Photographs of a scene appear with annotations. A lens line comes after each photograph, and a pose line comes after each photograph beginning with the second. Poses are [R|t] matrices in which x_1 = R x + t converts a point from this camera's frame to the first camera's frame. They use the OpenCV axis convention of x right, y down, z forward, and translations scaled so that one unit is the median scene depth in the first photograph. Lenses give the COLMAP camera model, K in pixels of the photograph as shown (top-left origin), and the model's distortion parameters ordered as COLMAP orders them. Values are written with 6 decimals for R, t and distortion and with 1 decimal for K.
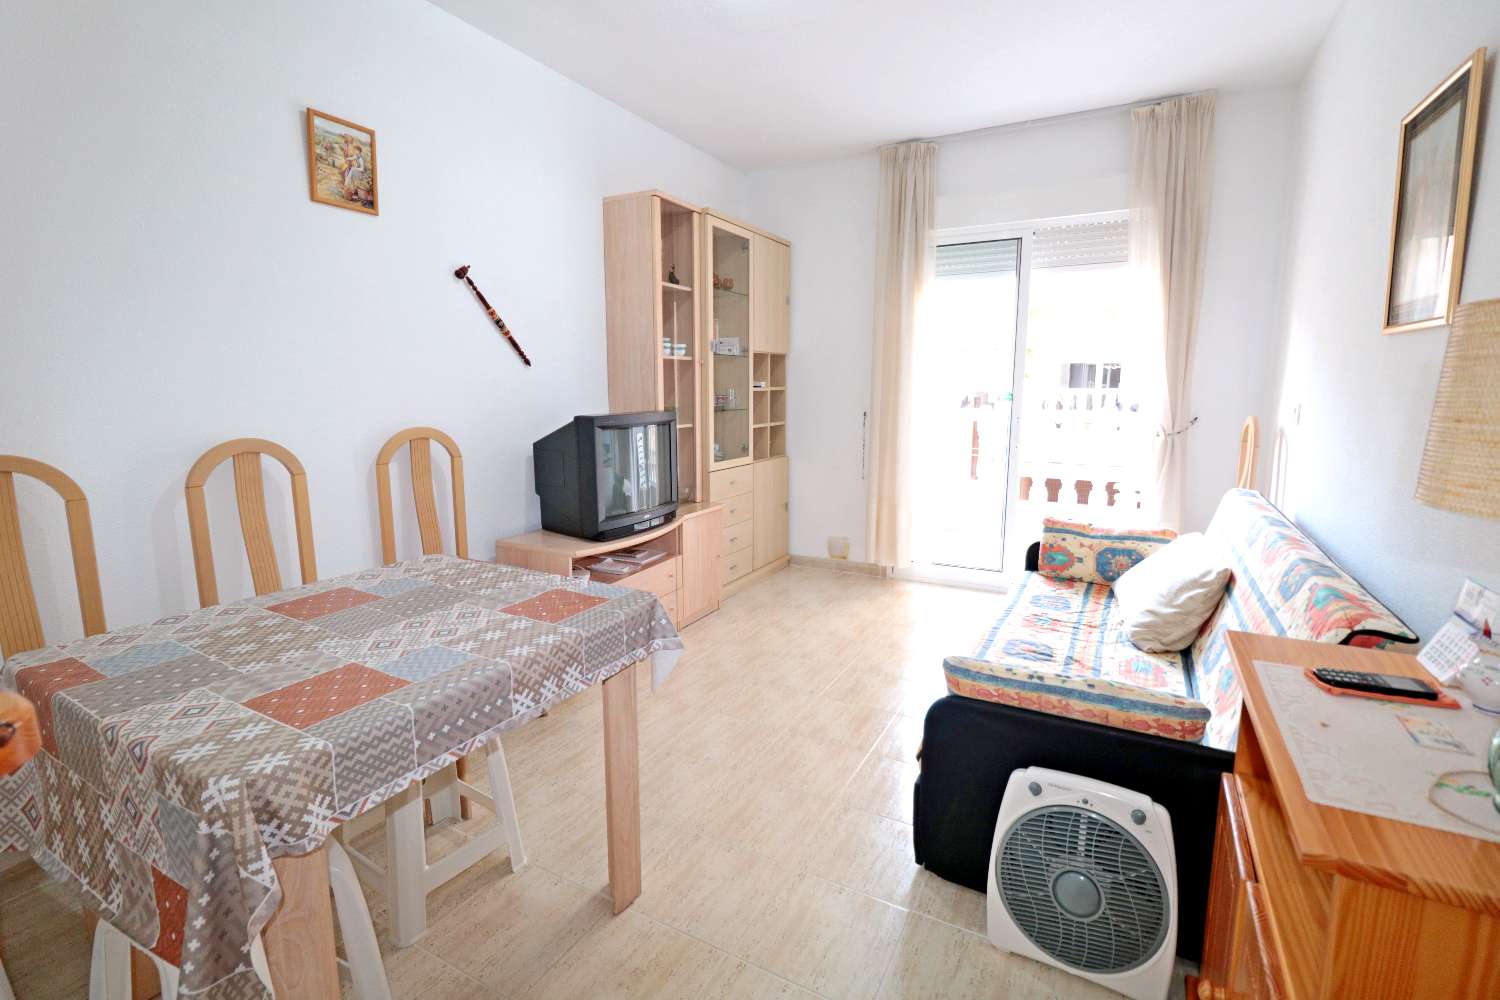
lens RADIAL K [[684.0, 0, 745.0], [0, 684.0, 489.8], [0, 0, 1]] dist [-0.000566, -0.000171]
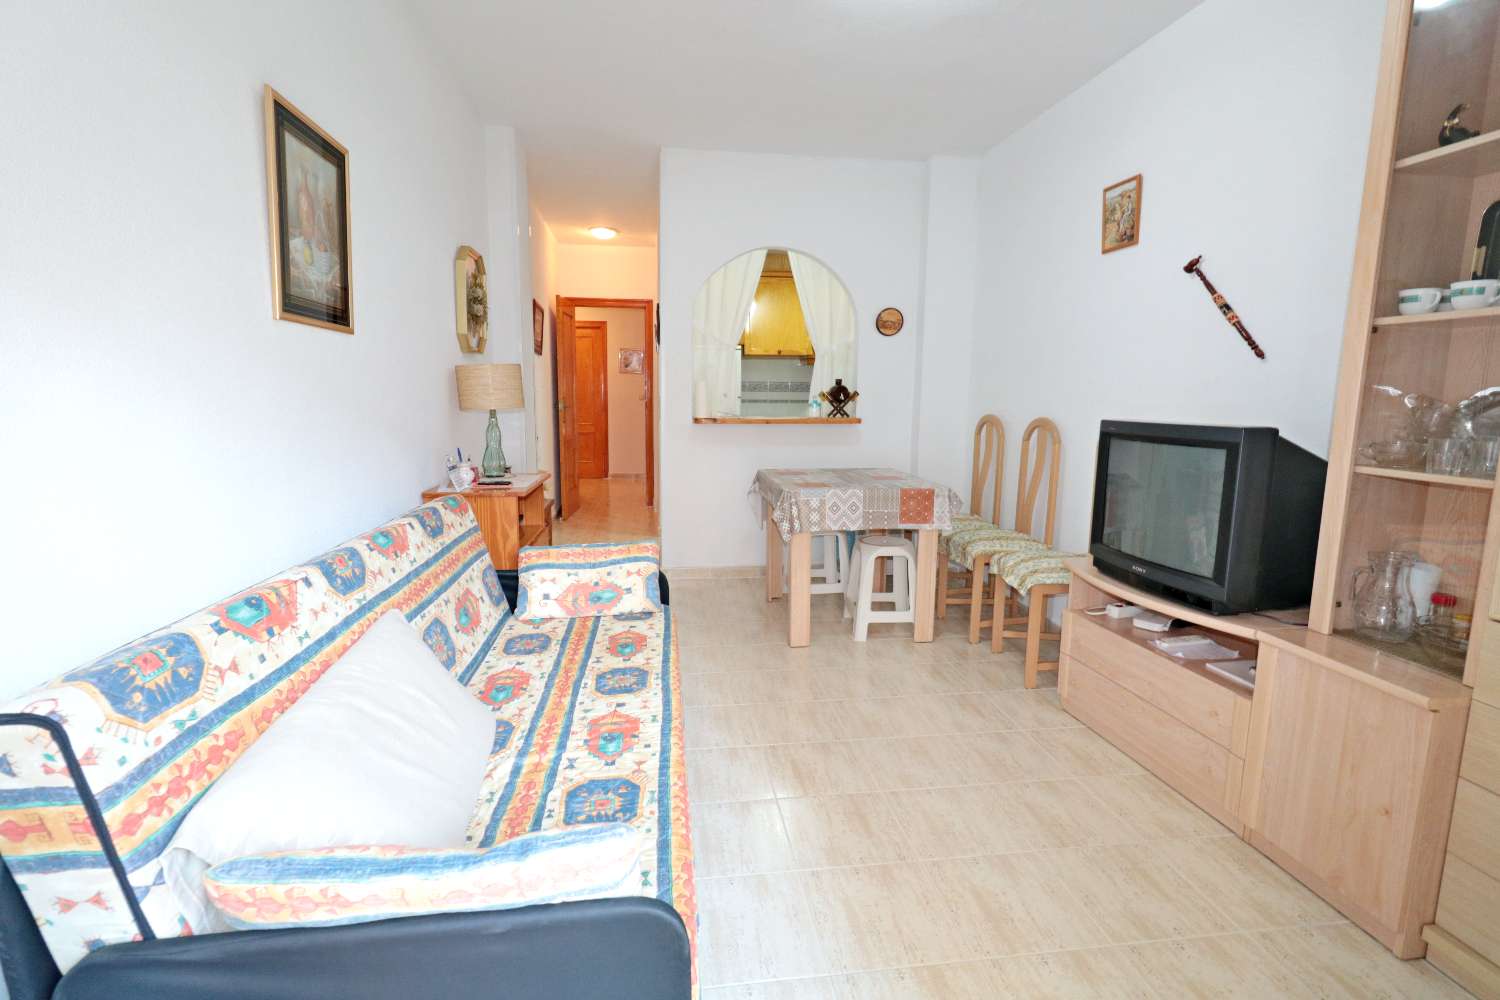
lens RADIAL K [[684.0, 0, 745.0], [0, 684.0, 489.8], [0, 0, 1]] dist [-0.000566, -0.000171]
pose [[-0.798966, 0.079423, -0.596108, 0.772429], [-0.099068, 0.960315, 0.260729, -0.237737], [0.593160, 0.267369, -0.759391, 1.653842]]
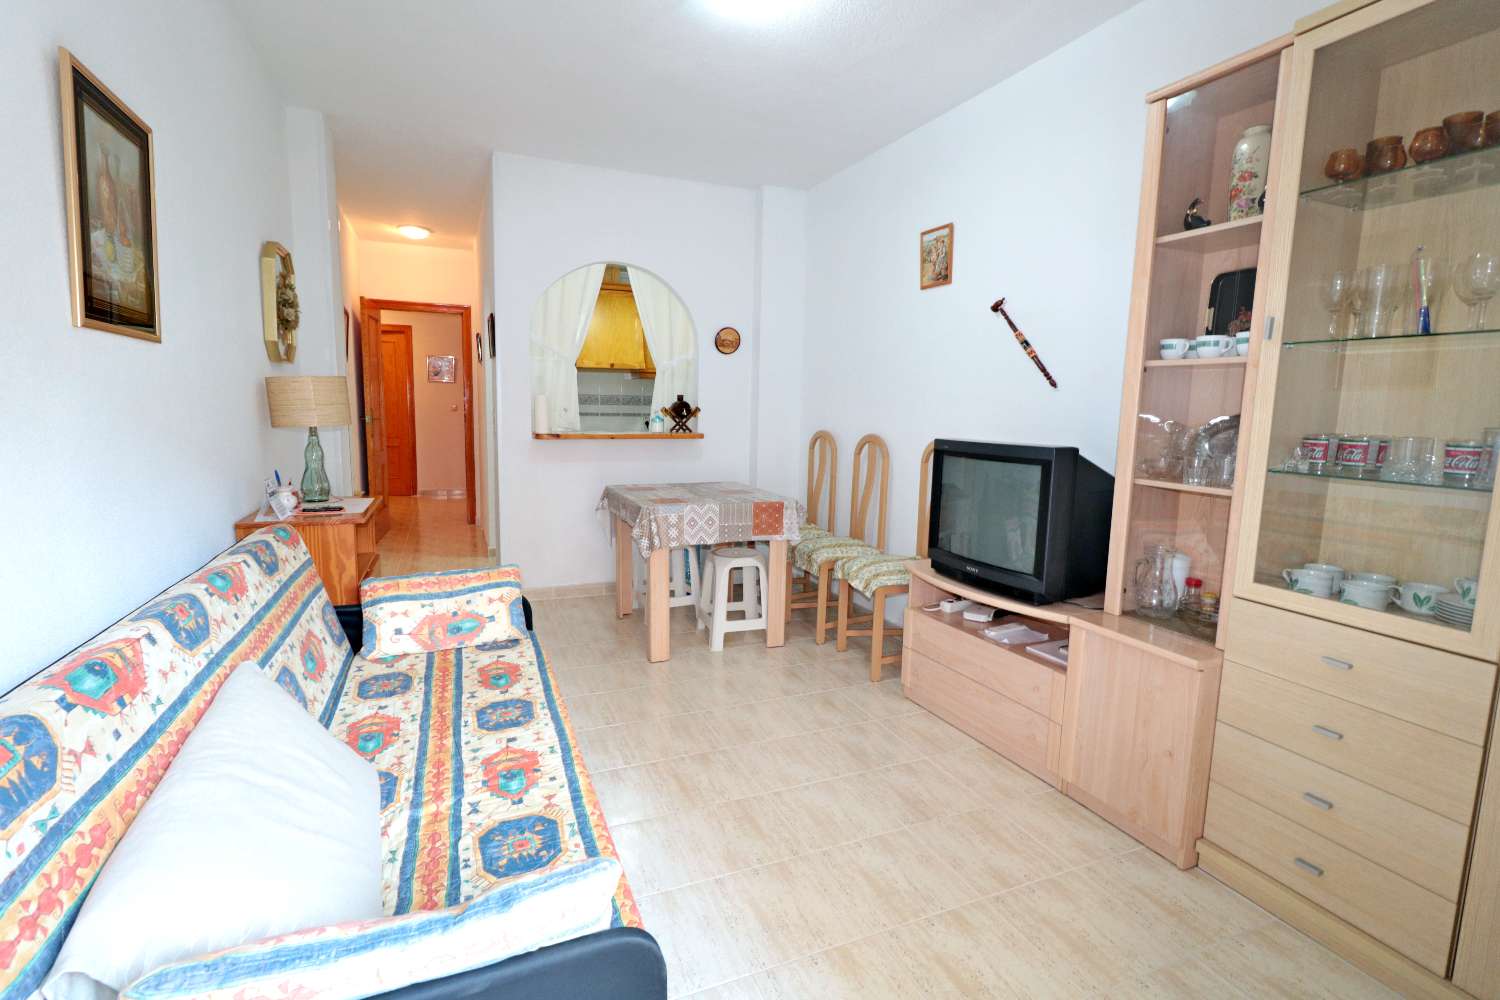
lens RADIAL K [[683.7, 0, 738.3], [0, 683.7, 494.1], [0, 0, 1]] dist [0.000774, 0.000015]
pose [[-0.616111, 0.091913, -0.782278, 0.848914], [-0.137868, 0.965252, 0.221994, -0.245330], [0.775500, 0.244624, -0.582030, 1.605744]]
